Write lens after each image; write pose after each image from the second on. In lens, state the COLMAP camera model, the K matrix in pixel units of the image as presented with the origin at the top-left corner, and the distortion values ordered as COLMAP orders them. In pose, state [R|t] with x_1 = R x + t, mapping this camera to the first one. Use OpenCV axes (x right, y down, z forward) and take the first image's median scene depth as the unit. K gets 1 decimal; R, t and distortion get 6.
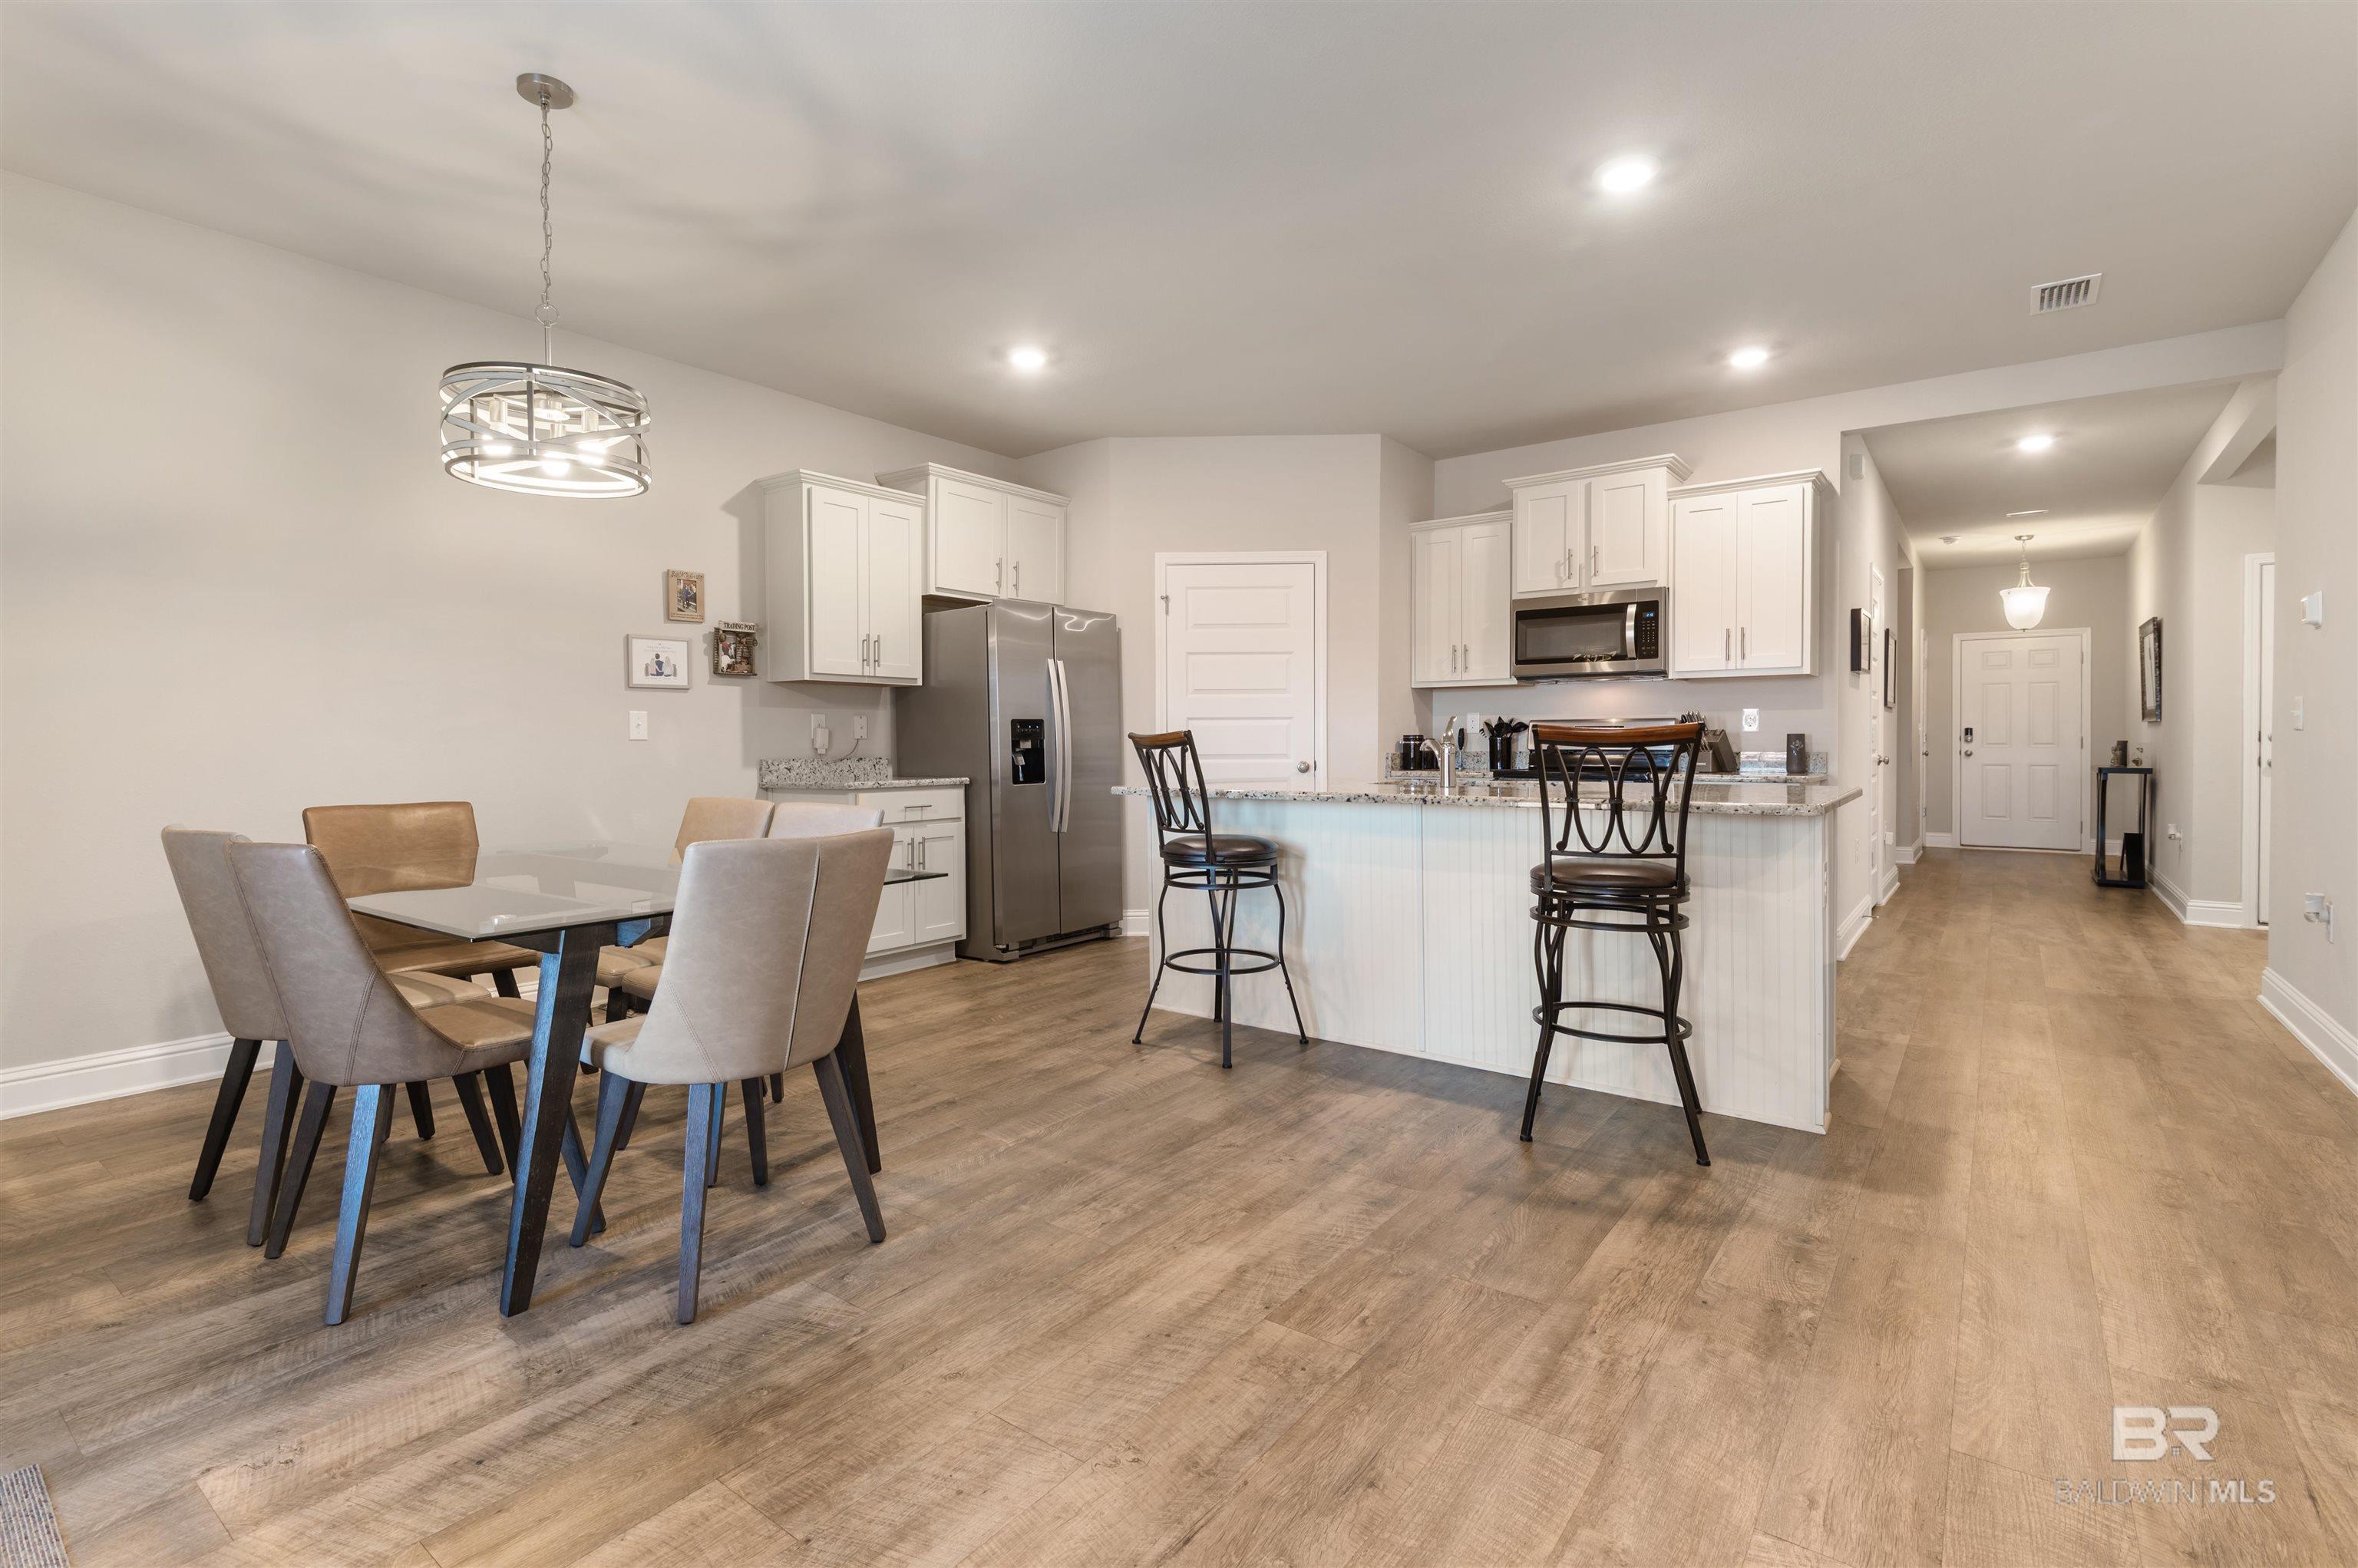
lens RADIAL K [[1063.8, 0, 1156.1], [0, 1063.8, 772.3], [0, 0, 1]] dist [0.015639, -0.006511]
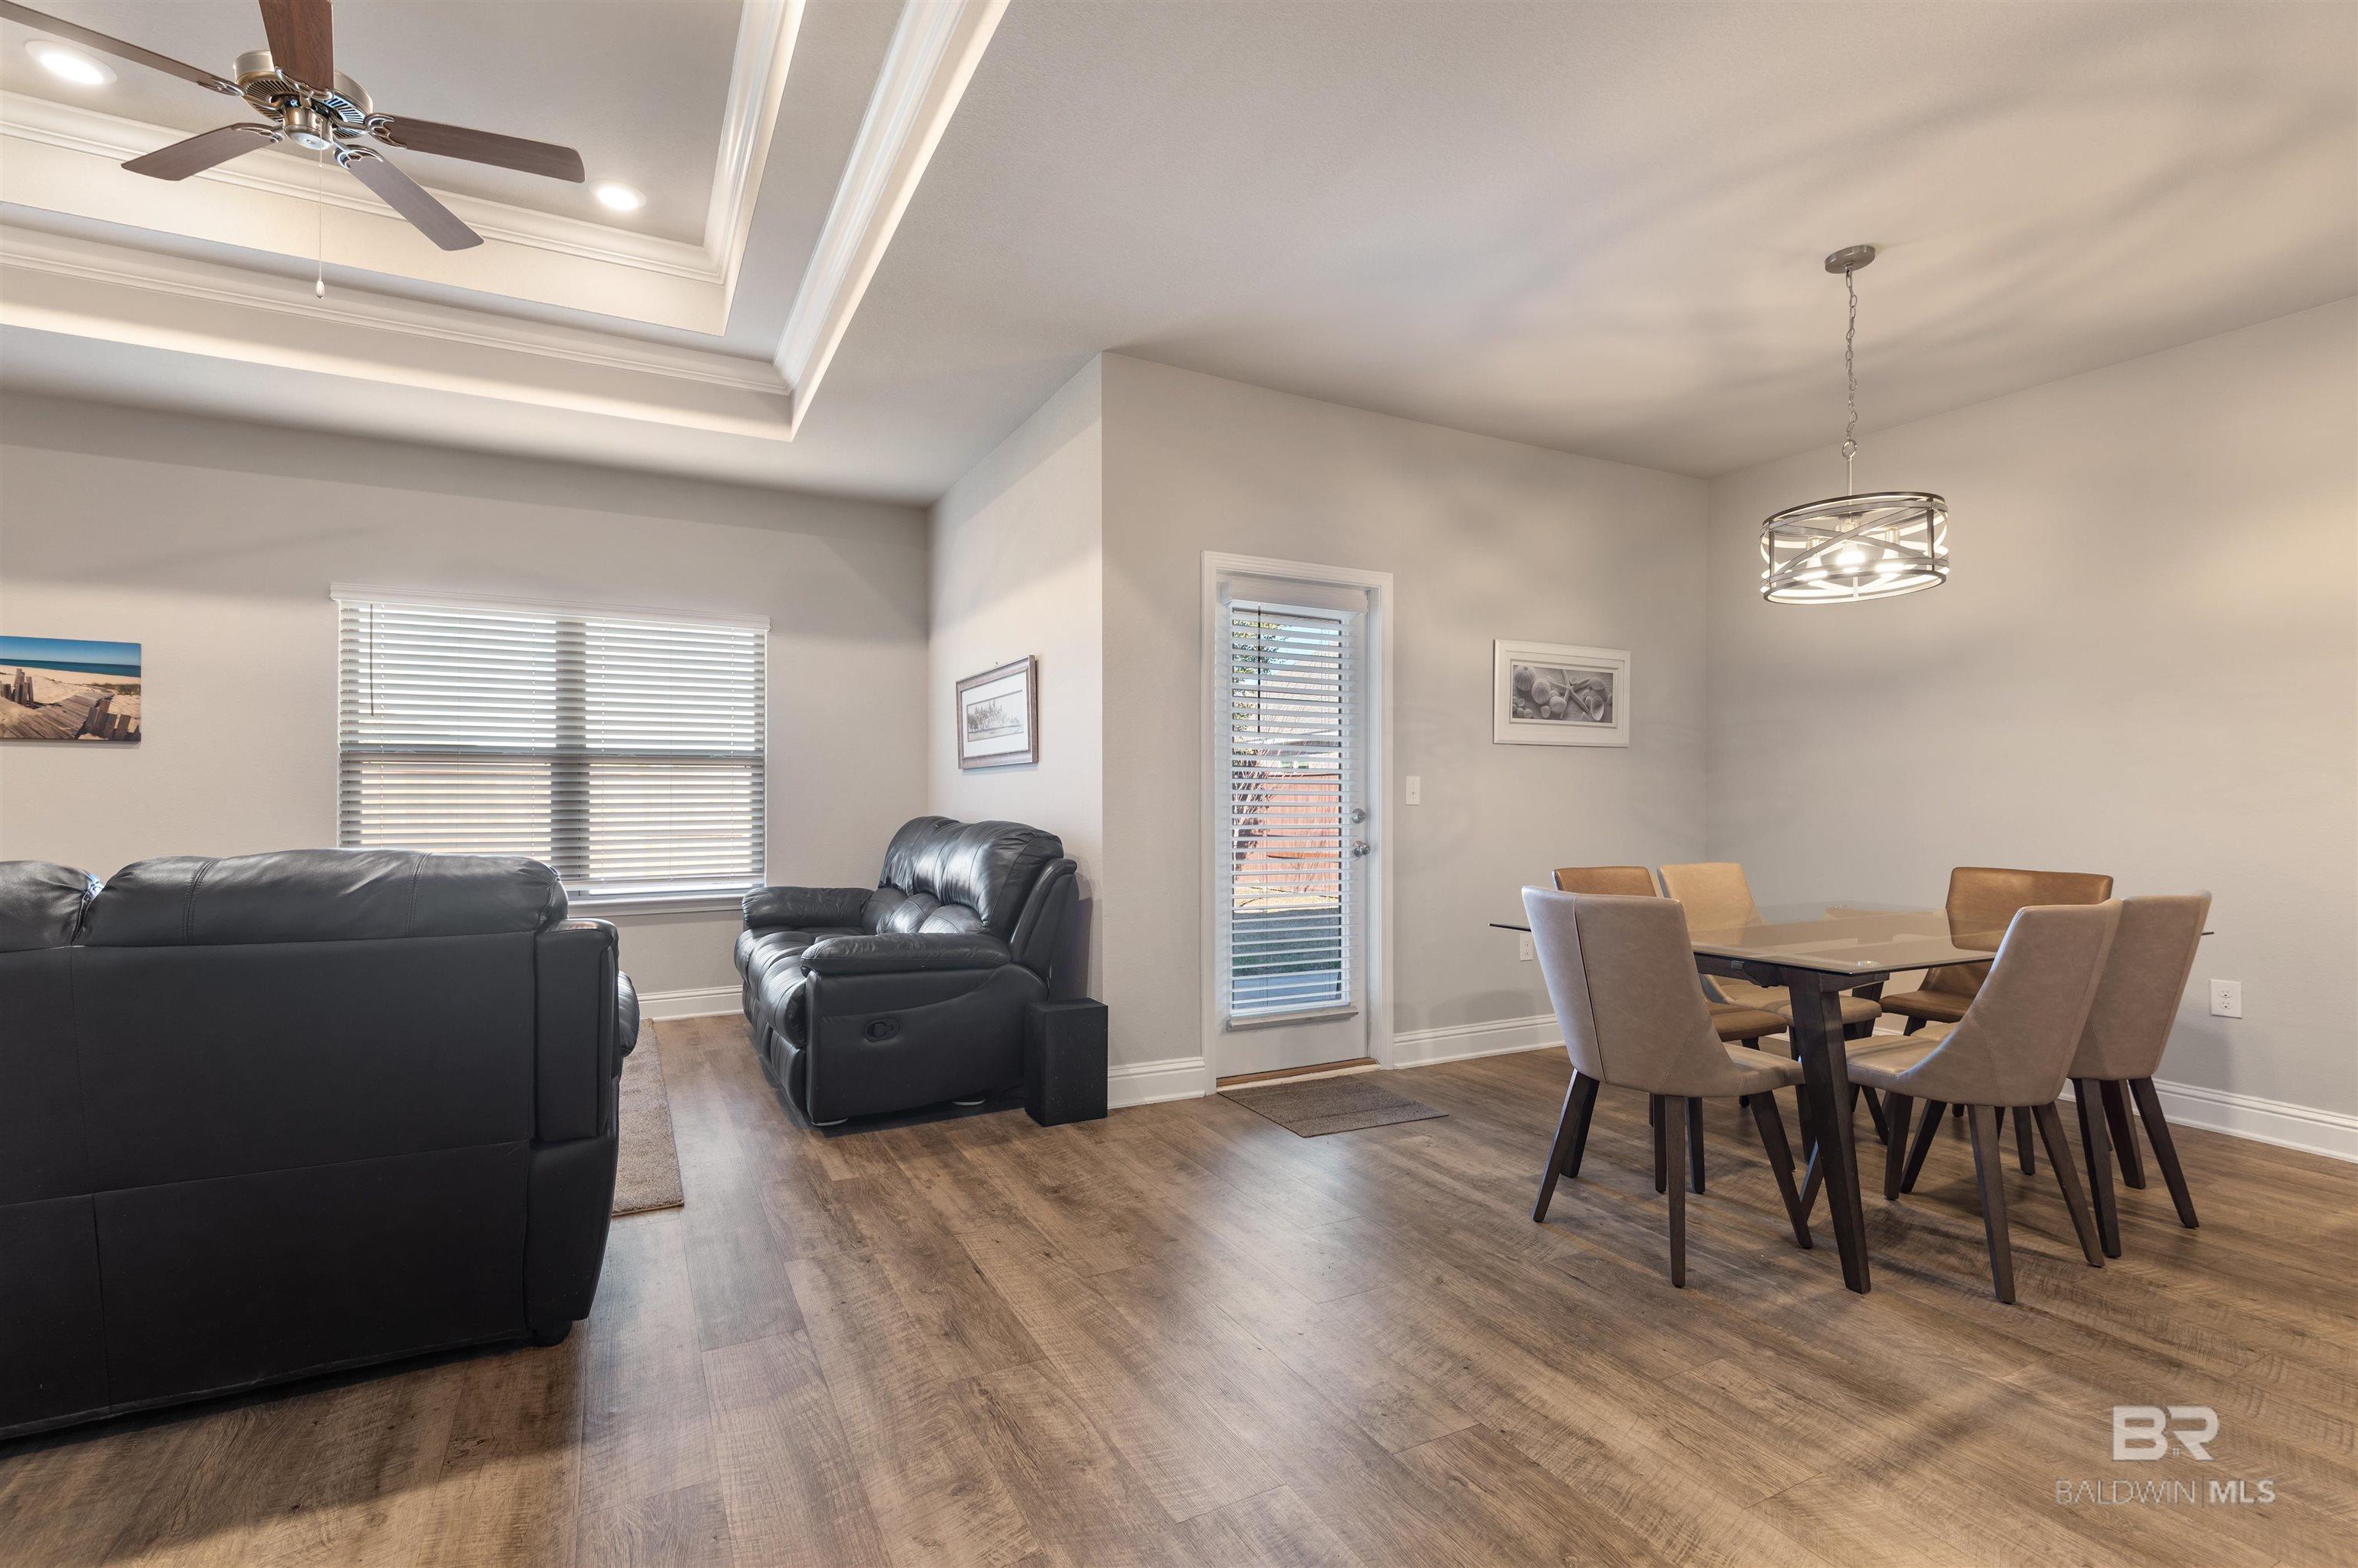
lens RADIAL K [[1063.8, 0, 1183.4], [0, 1063.8, 802.7], [0, 0, 1]] dist [0.015639, -0.006511]
pose [[-0.403075, 0.005076, -0.915153, 0.414686], [-0.029423, 0.999396, 0.018502, -0.022520], [0.914694, 0.034384, -0.402682, 0.426429]]
